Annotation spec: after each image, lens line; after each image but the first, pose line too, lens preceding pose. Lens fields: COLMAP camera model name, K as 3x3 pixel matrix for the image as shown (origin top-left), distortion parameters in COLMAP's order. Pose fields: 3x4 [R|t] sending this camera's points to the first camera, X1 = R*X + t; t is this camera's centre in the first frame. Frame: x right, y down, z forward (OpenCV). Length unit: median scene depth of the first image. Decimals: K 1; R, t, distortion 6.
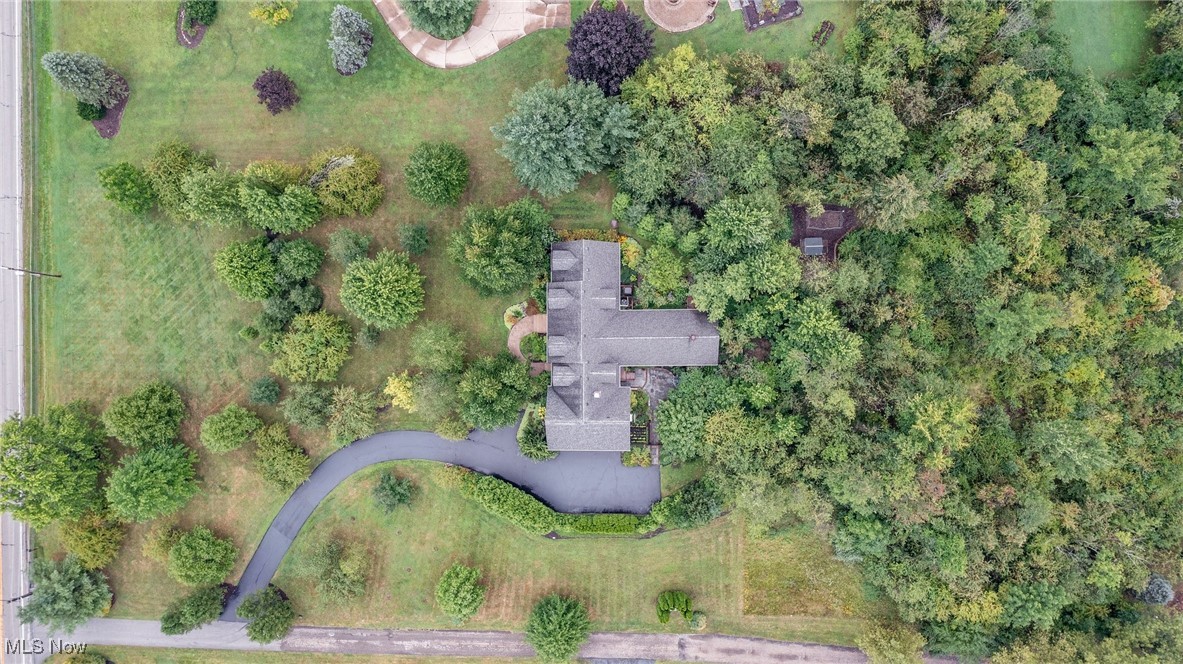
lens RADIAL K [[929.2, 0, 594.9], [0, 929.2, 328.9], [0, 0, 1]] dist [-0.021977, 0.004732]
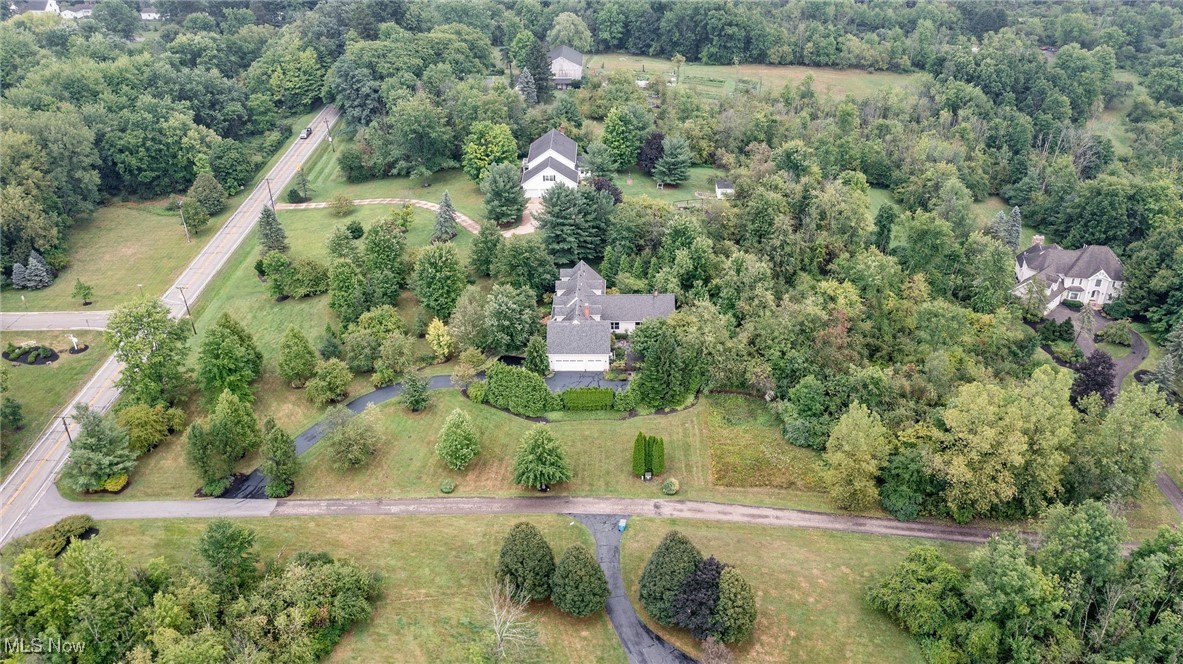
lens RADIAL K [[929.2, 0, 594.9], [0, 929.2, 328.9], [0, 0, 1]] dist [-0.021977, 0.004732]
pose [[0.999324, 0.033057, -0.016105, 0.033676], [-0.030803, 0.513362, -0.857619, 1.141721], [-0.020083, 0.857535, 0.514033, 0.289466]]
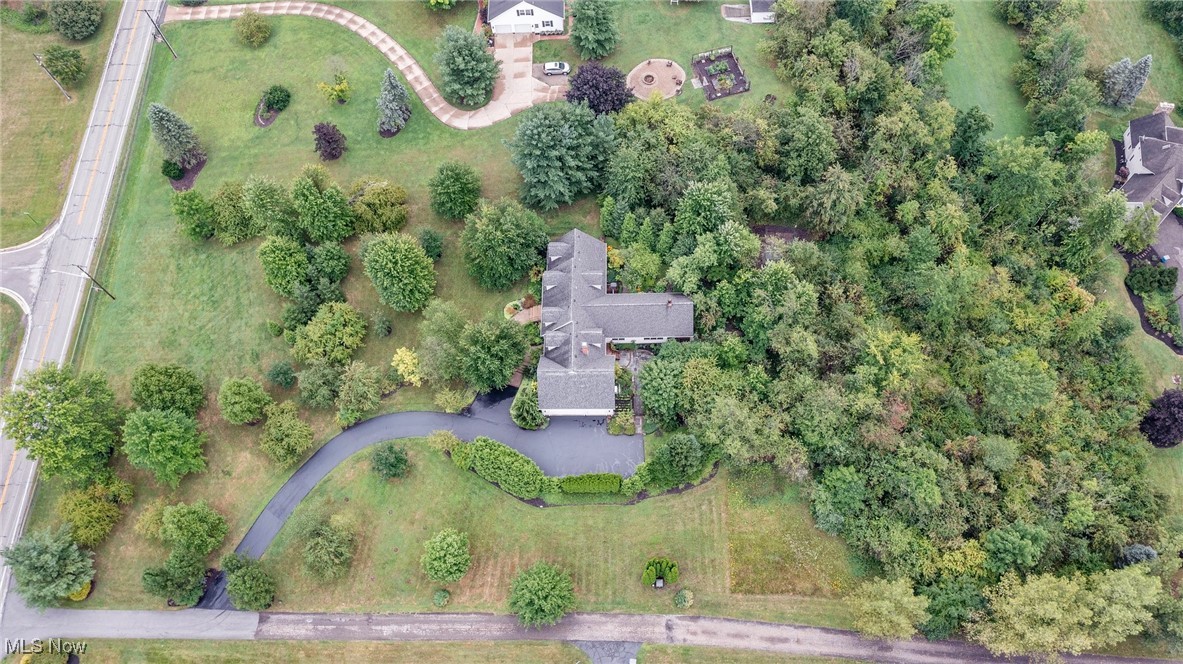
lens RADIAL K [[929.2, 0, 594.9], [0, 929.2, 328.9], [0, 0, 1]] dist [-0.021977, 0.004732]
pose [[0.999949, 0.009515, -0.003250, 0.016175], [-0.009987, 0.902363, -0.430861, 0.479074], [-0.001167, 0.430872, 0.902412, -0.010468]]
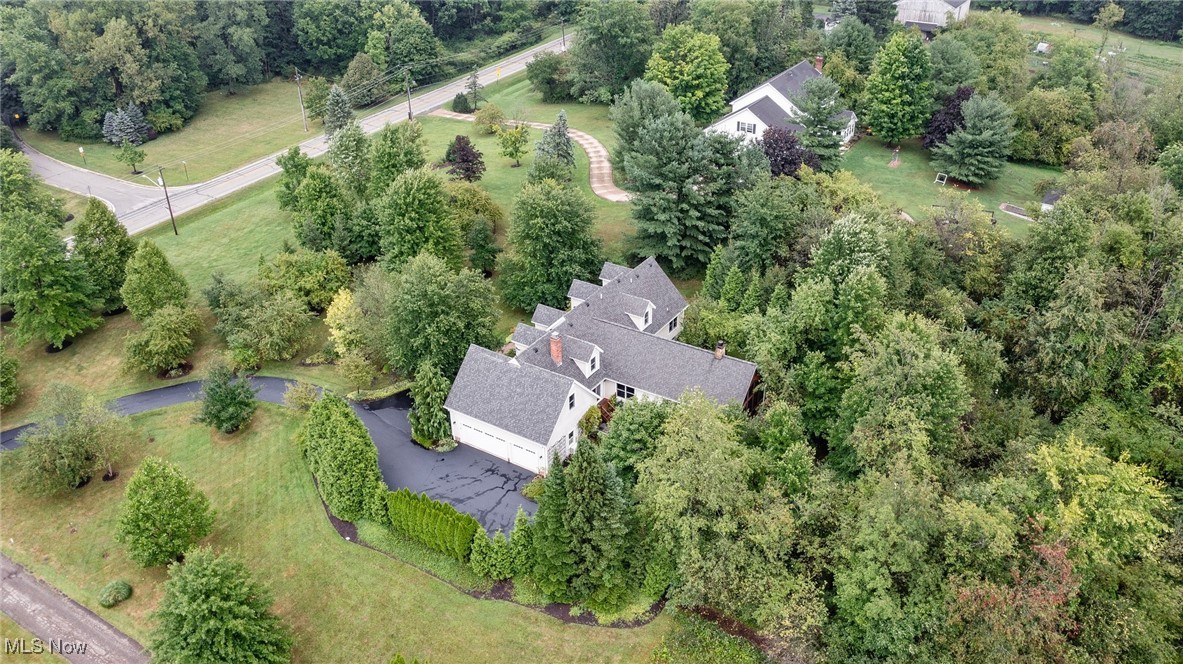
lens RADIAL K [[929.2, 0, 594.9], [0, 929.2, 328.9], [0, 0, 1]] dist [-0.021977, 0.004732]
pose [[0.843486, 0.296421, -0.447958, 0.297098], [-0.536826, 0.436155, -0.722210, 0.489936], [-0.018699, 0.849649, 0.527017, 0.572607]]
